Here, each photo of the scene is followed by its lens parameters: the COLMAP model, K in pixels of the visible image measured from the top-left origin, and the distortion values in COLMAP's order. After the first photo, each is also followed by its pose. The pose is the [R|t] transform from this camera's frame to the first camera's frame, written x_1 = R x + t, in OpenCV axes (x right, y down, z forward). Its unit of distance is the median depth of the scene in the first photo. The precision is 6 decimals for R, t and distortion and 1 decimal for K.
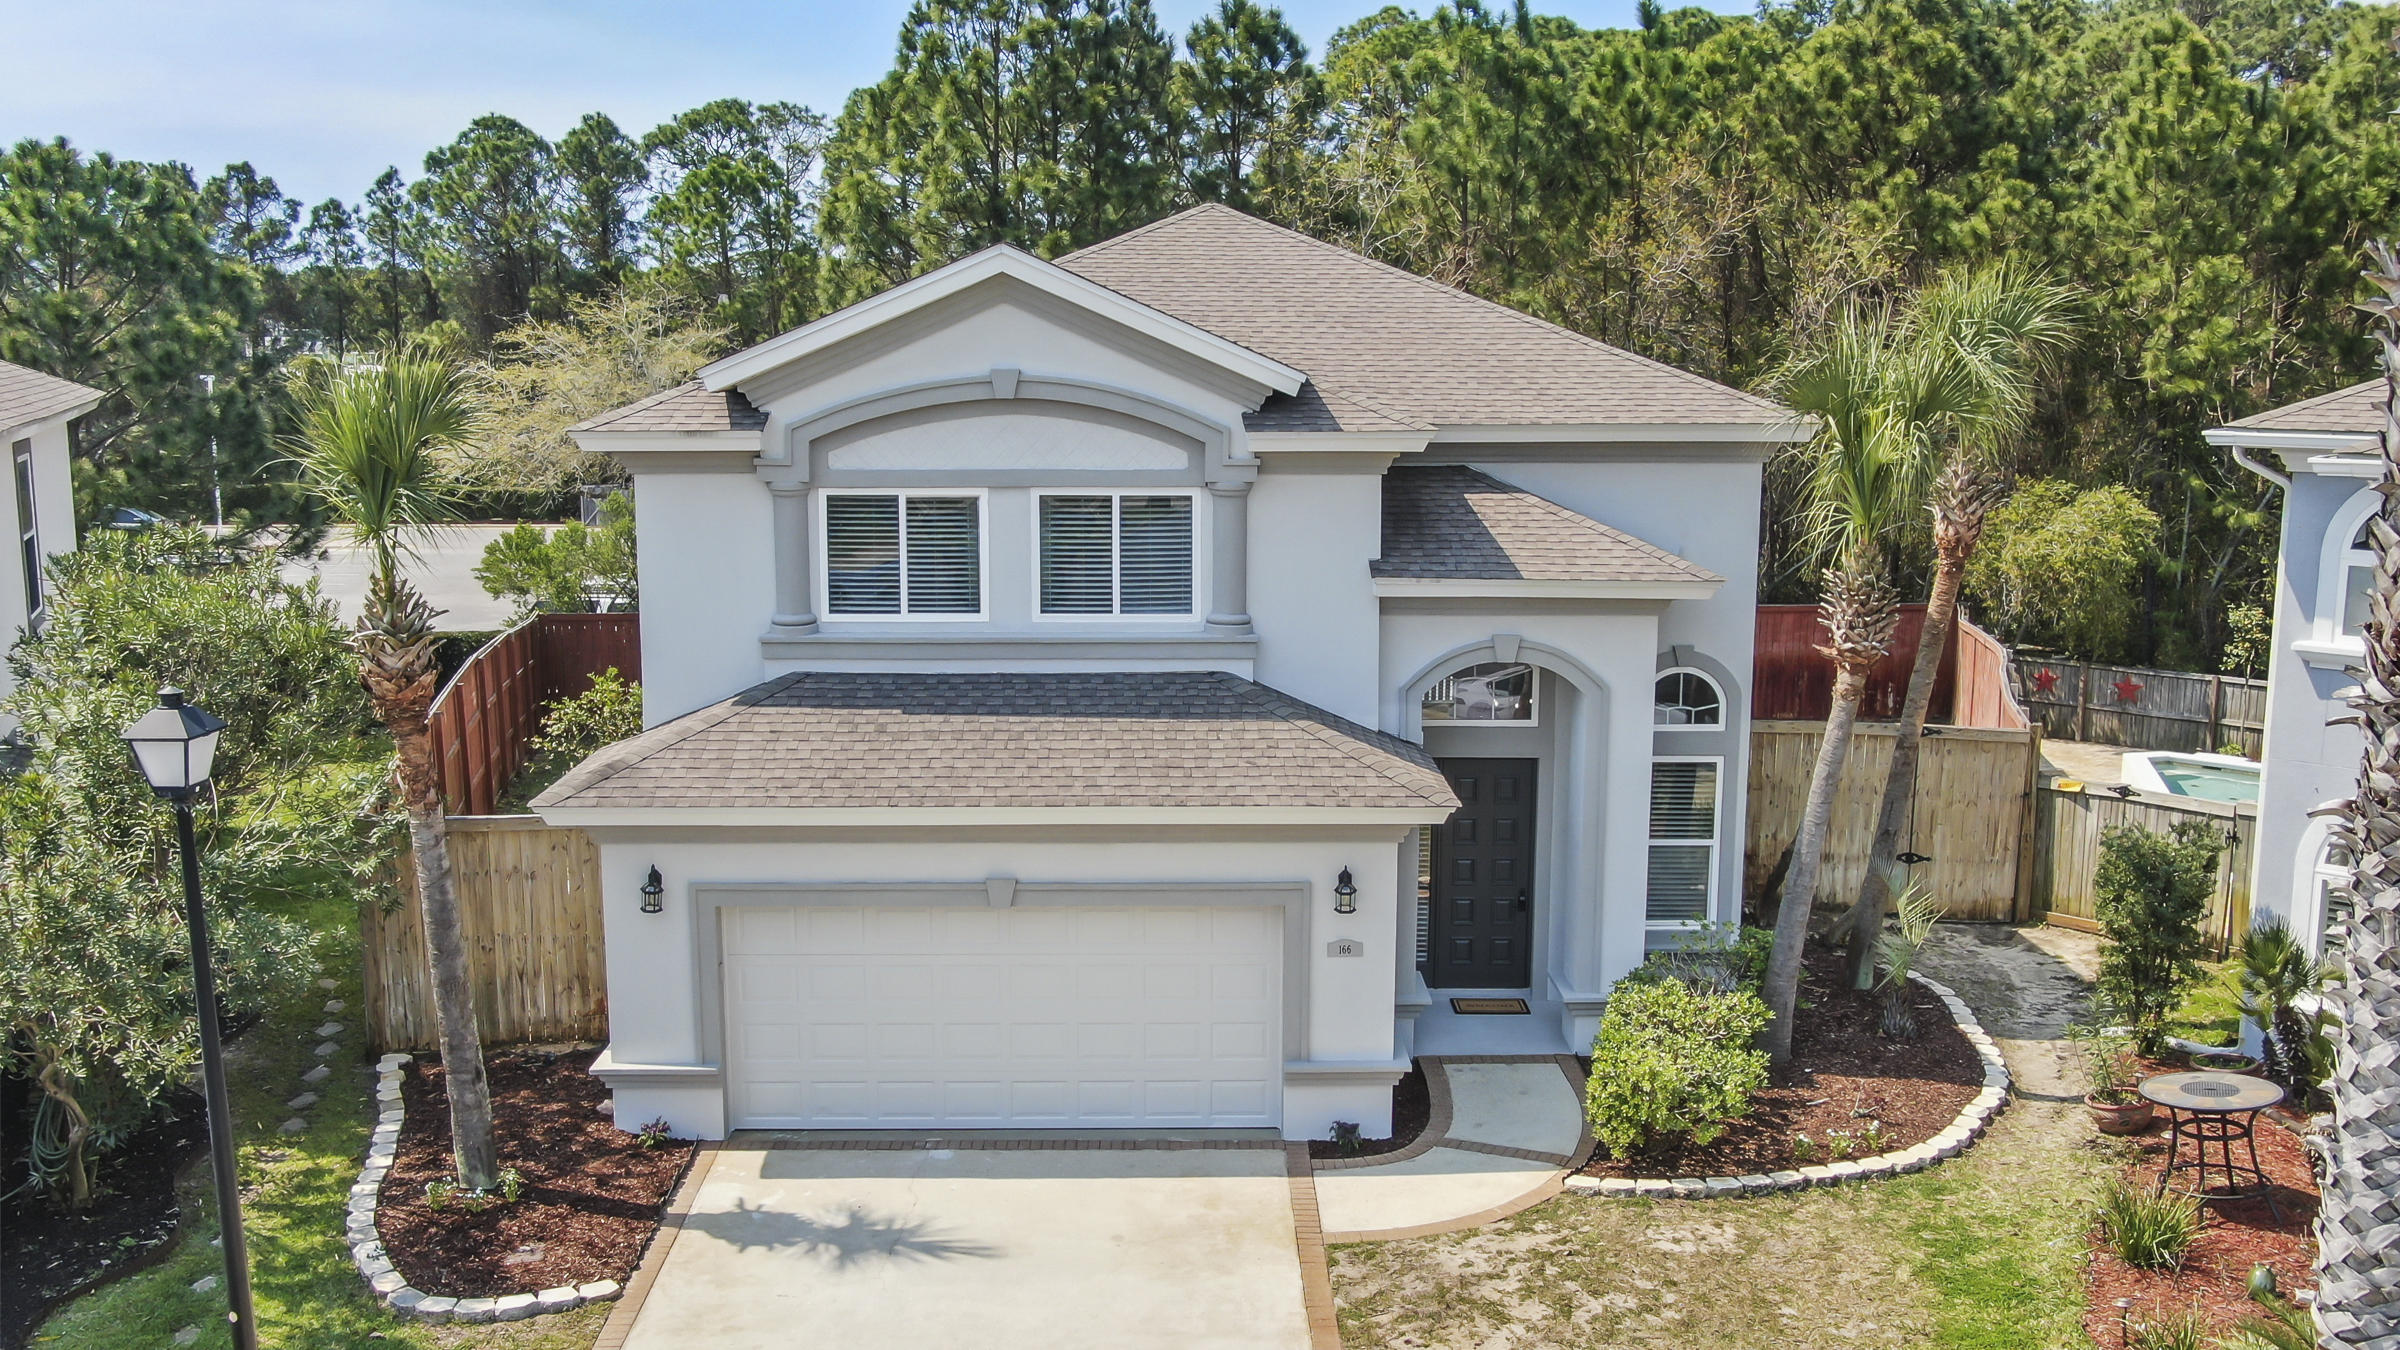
lens RADIAL K [[2130.8, 0, 1200.0], [0, 2130.8, 675.0], [0, 0, 1]] dist [0.005619, 0.013861]
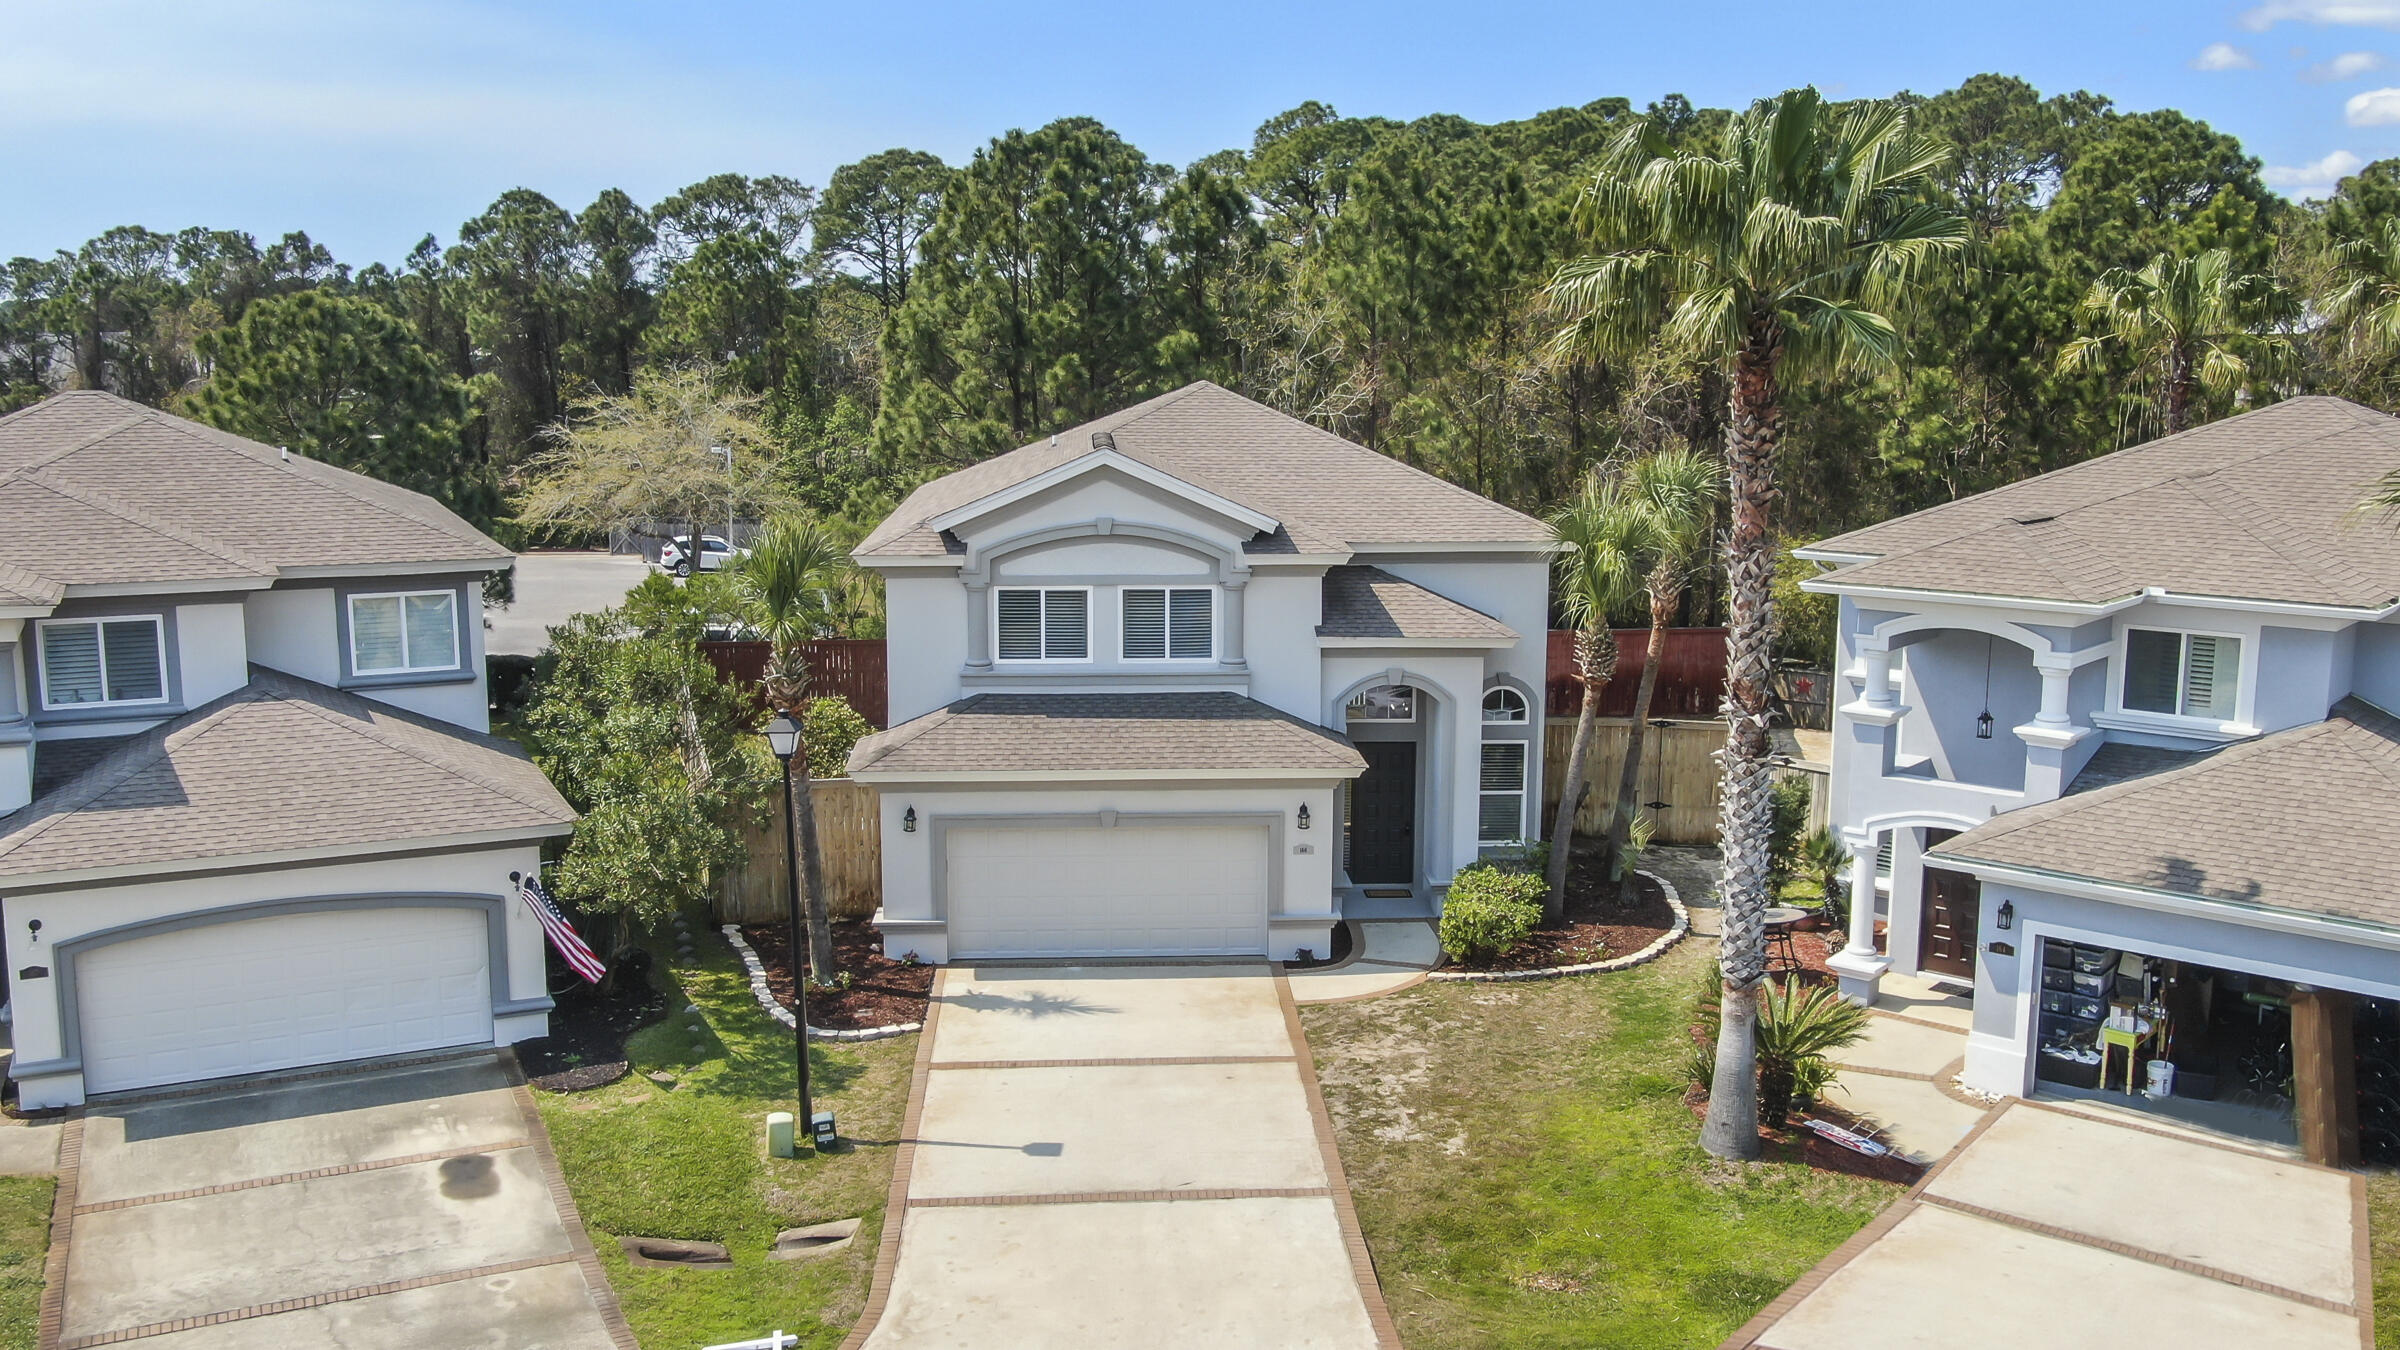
lens RADIAL K [[2130.8, 0, 1200.0], [0, 2130.8, 675.0], [0, 0, 1]] dist [0.005619, 0.013861]
pose [[0.999234, -0.006062, 0.038666, -0.079843], [0.006036, 0.999981, 0.000780, -0.016464], [-0.038670, -0.000546, 0.999252, -0.711842]]
